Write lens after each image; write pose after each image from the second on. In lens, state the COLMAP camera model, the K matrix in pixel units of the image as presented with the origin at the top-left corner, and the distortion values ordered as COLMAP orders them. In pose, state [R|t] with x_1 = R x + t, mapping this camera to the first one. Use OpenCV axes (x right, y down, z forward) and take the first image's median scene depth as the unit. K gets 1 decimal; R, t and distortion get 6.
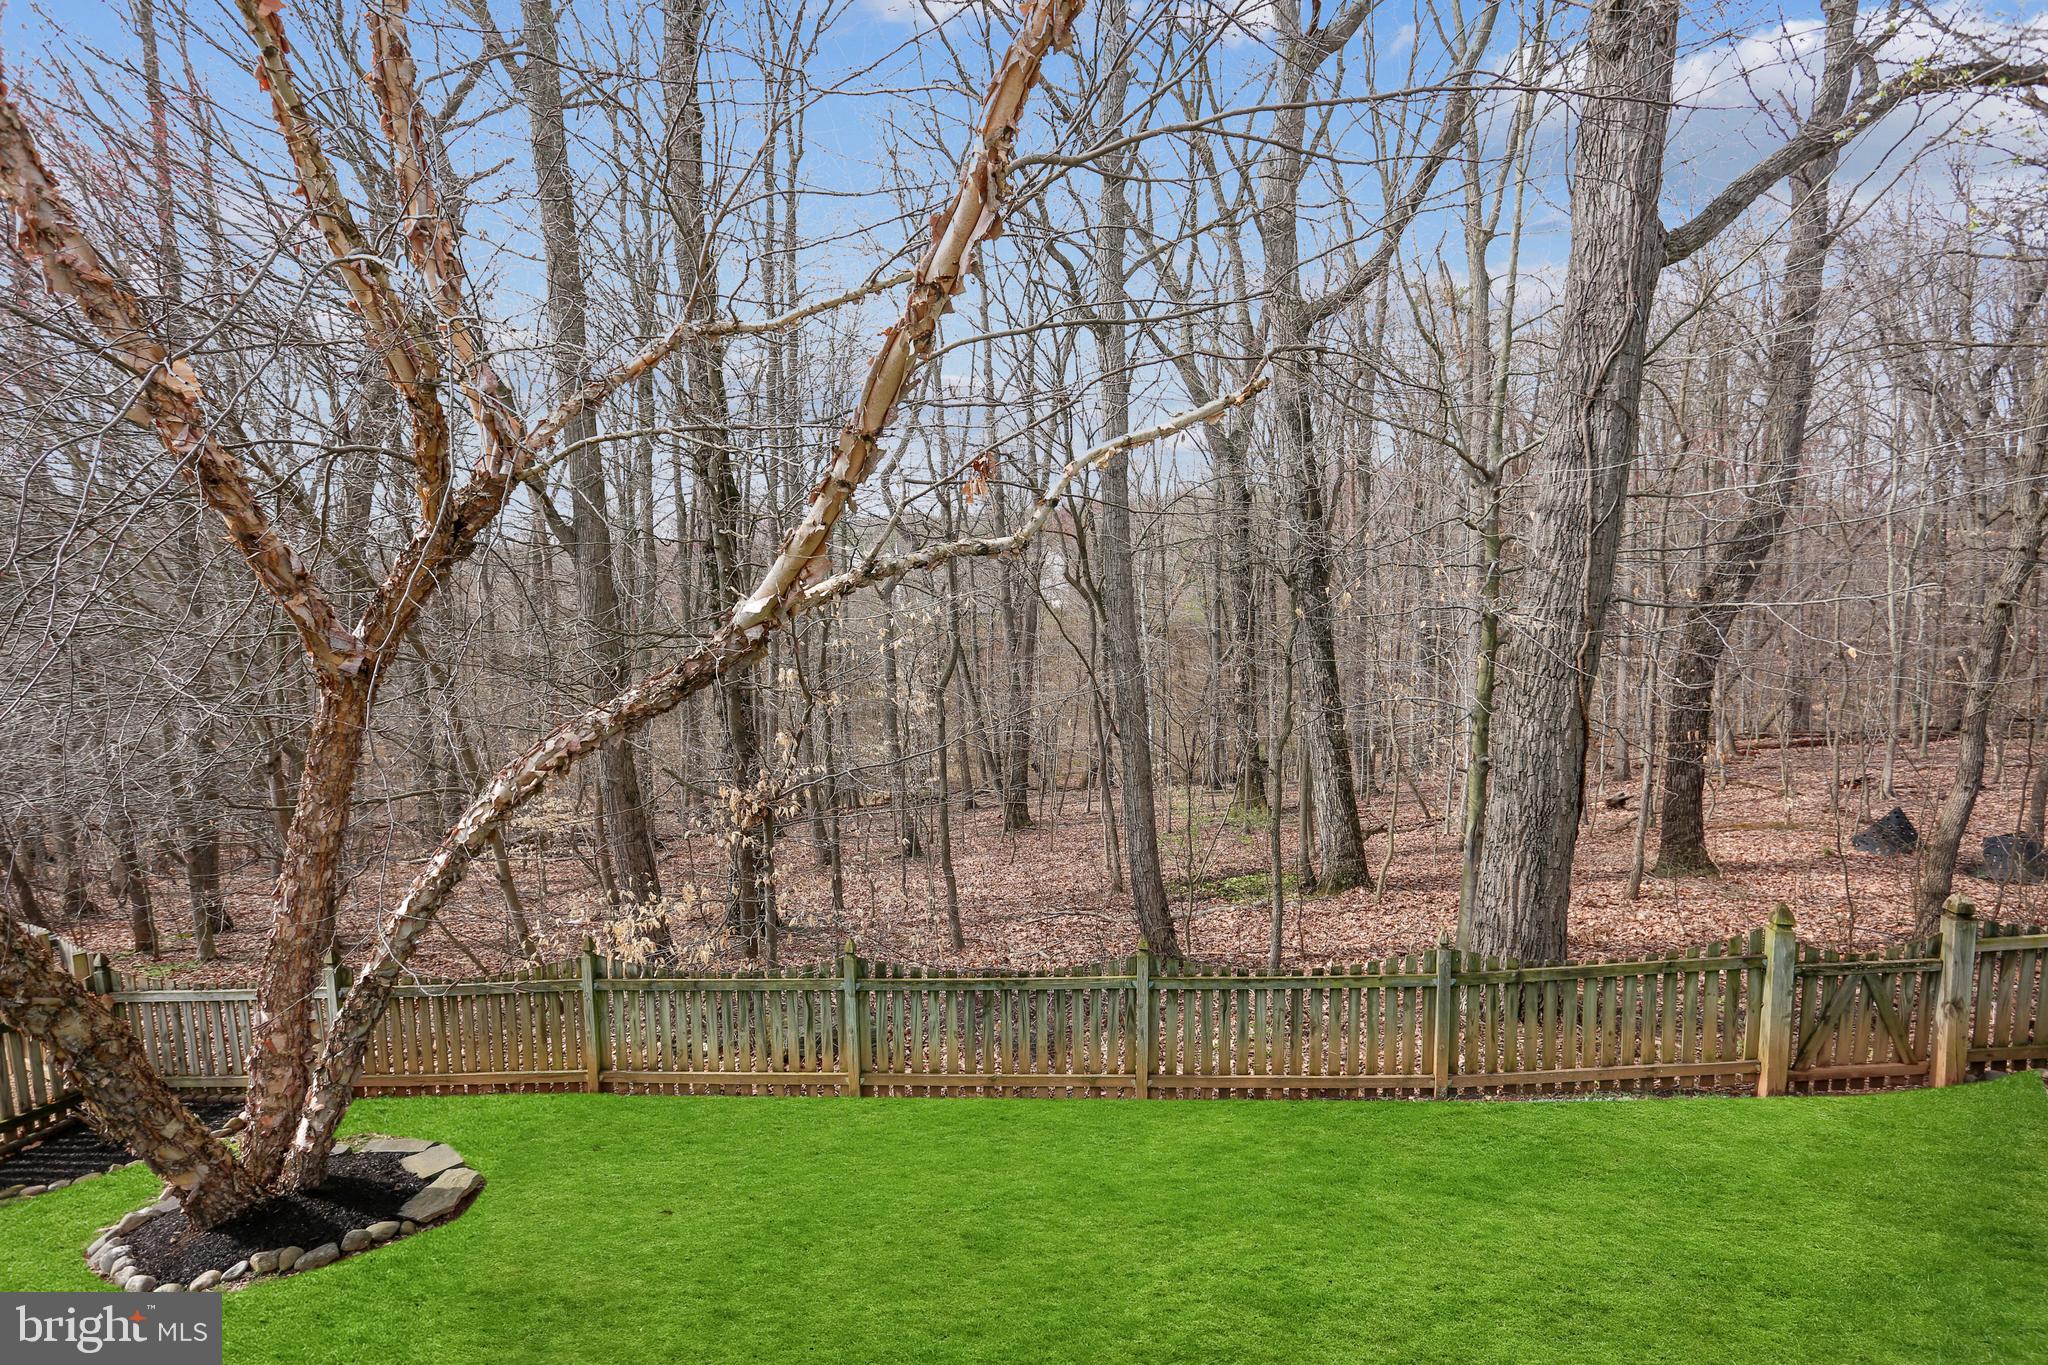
lens RADIAL K [[964.5, 0, 1008.8], [0, 964.5, 674.6], [0, 0, 1]] dist [-0.010384, 0.002143]
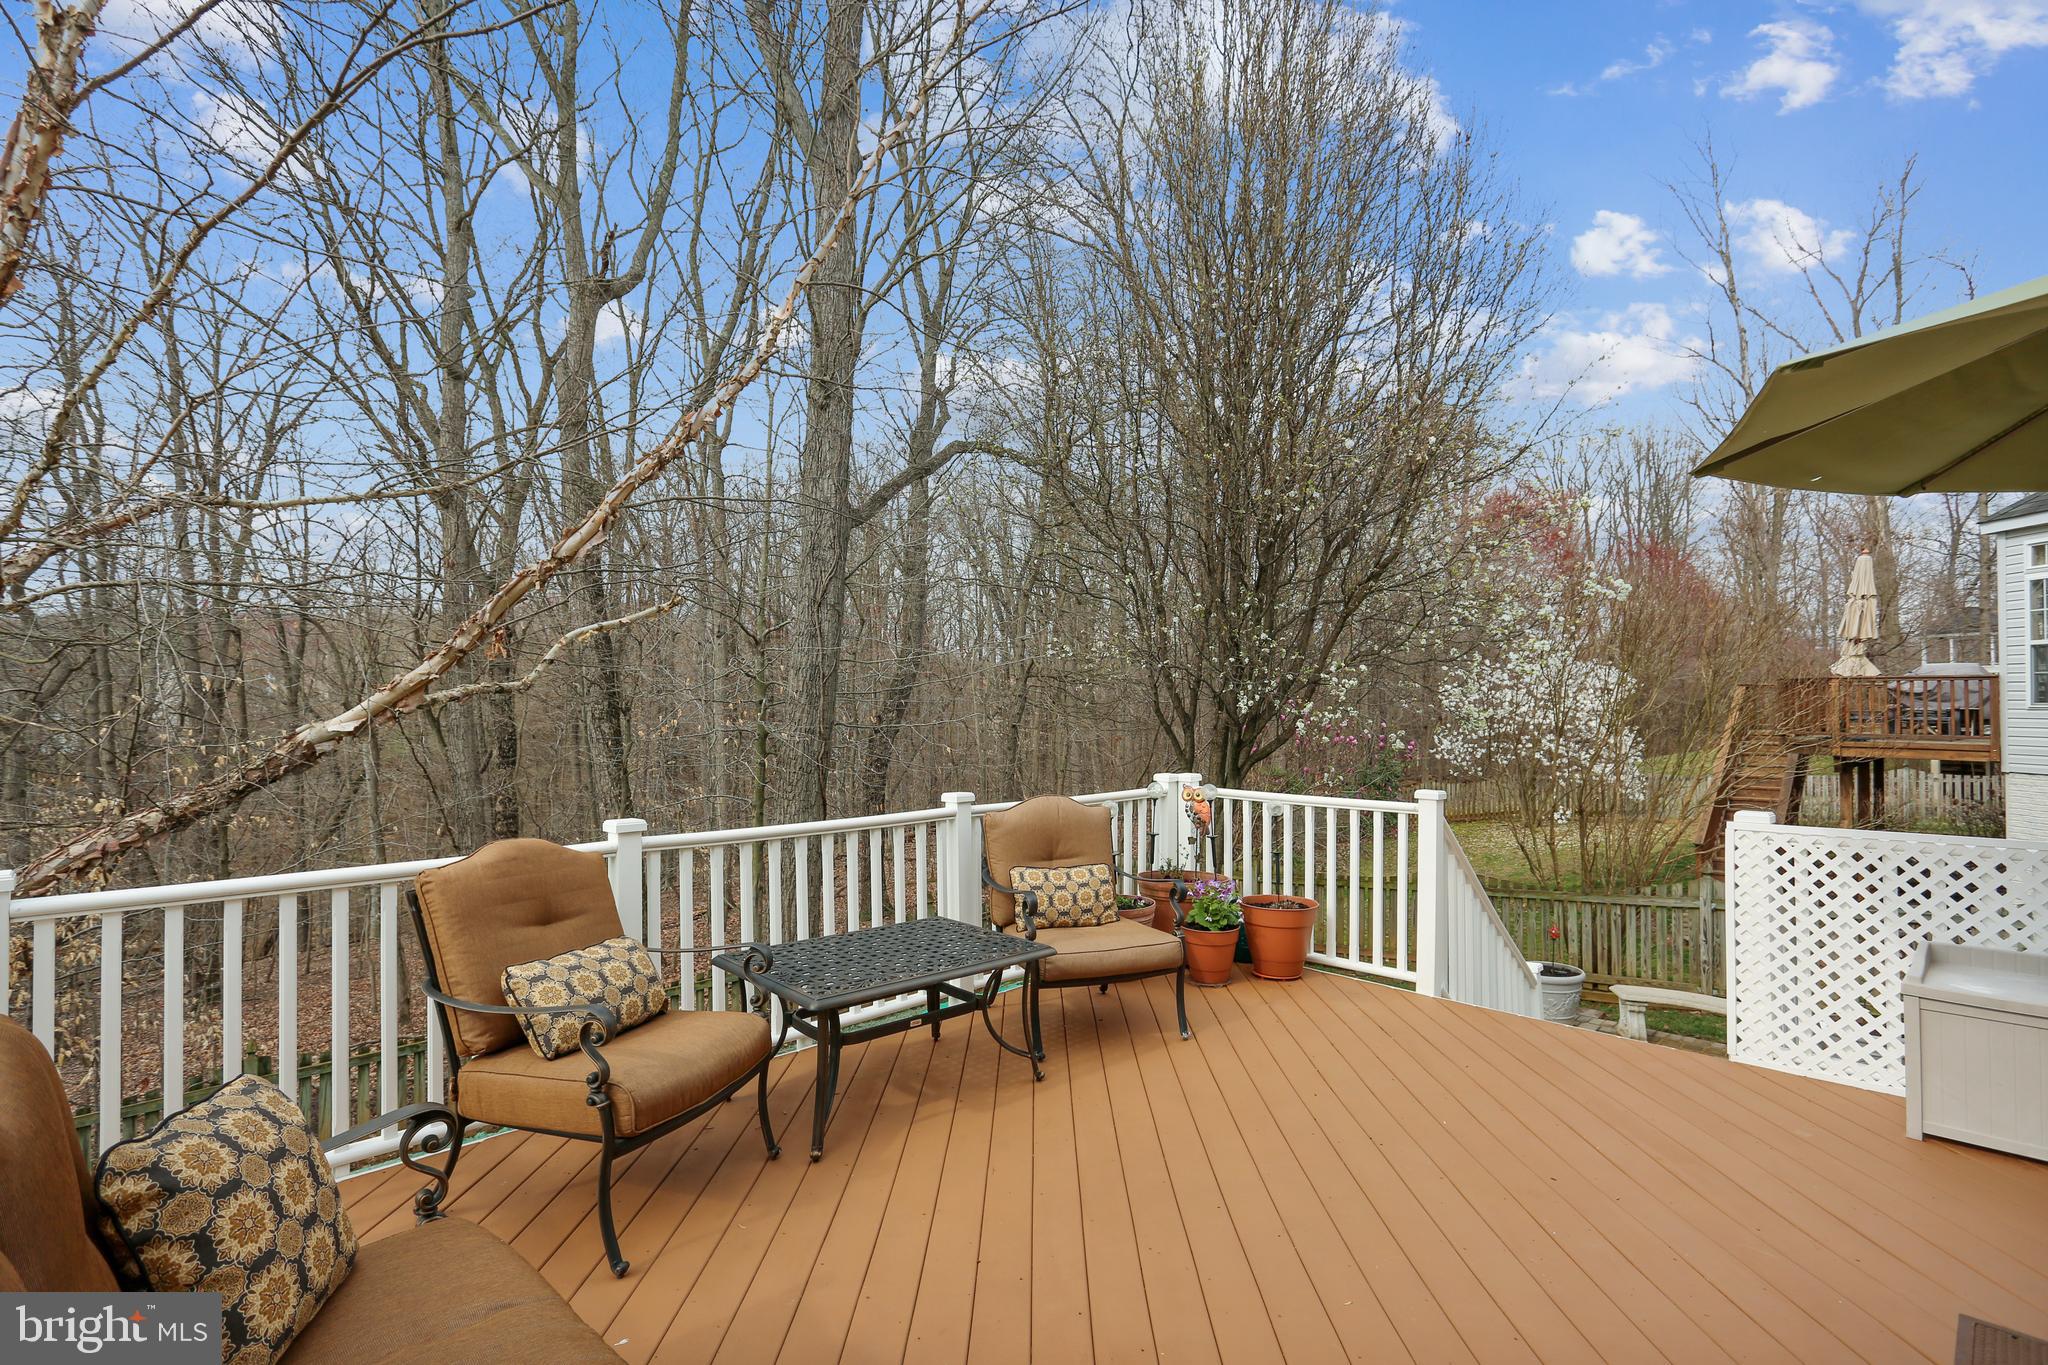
lens RADIAL K [[964.5, 0, 1030.2], [0, 964.5, 696.9], [0, 0, 1]] dist [-0.010384, 0.002143]
pose [[0.704101, 0.014383, 0.709954, -0.328053], [0.066302, 0.994096, -0.085896, 0.043679], [-0.706998, 0.107551, 0.698990, -0.417684]]
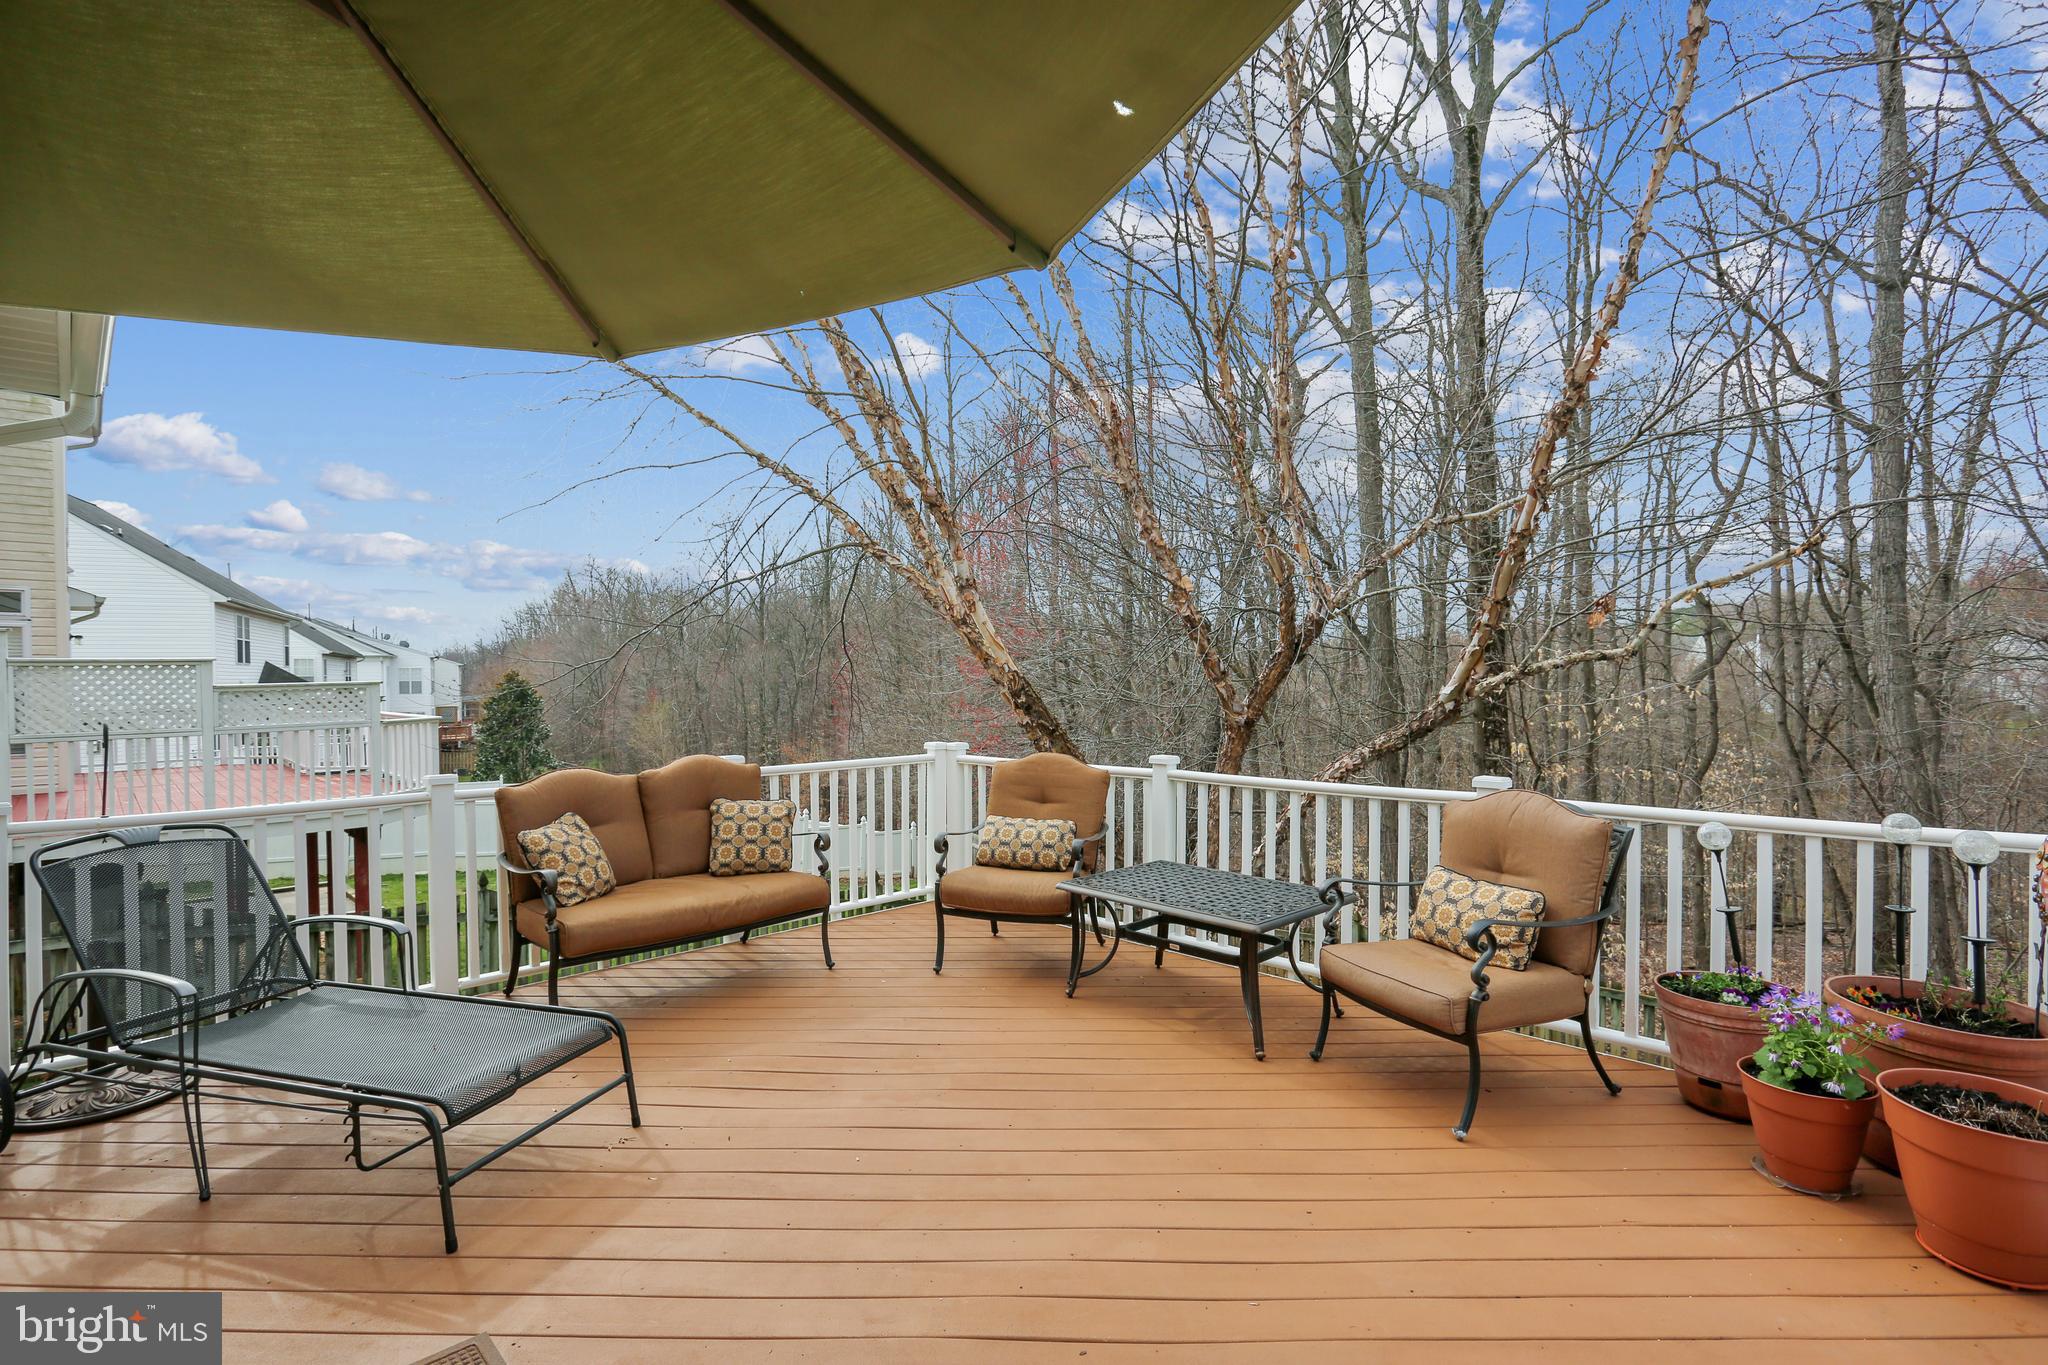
lens RADIAL K [[964.5, 0, 1012.8], [0, 964.5, 682.0], [0, 0, 1]] dist [-0.010384, 0.002143]
pose [[0.704230, 0.008163, -0.709925, 0.259736], [-0.071853, 0.995619, -0.059829, 0.047213], [0.706327, 0.093144, 0.701731, -0.492541]]
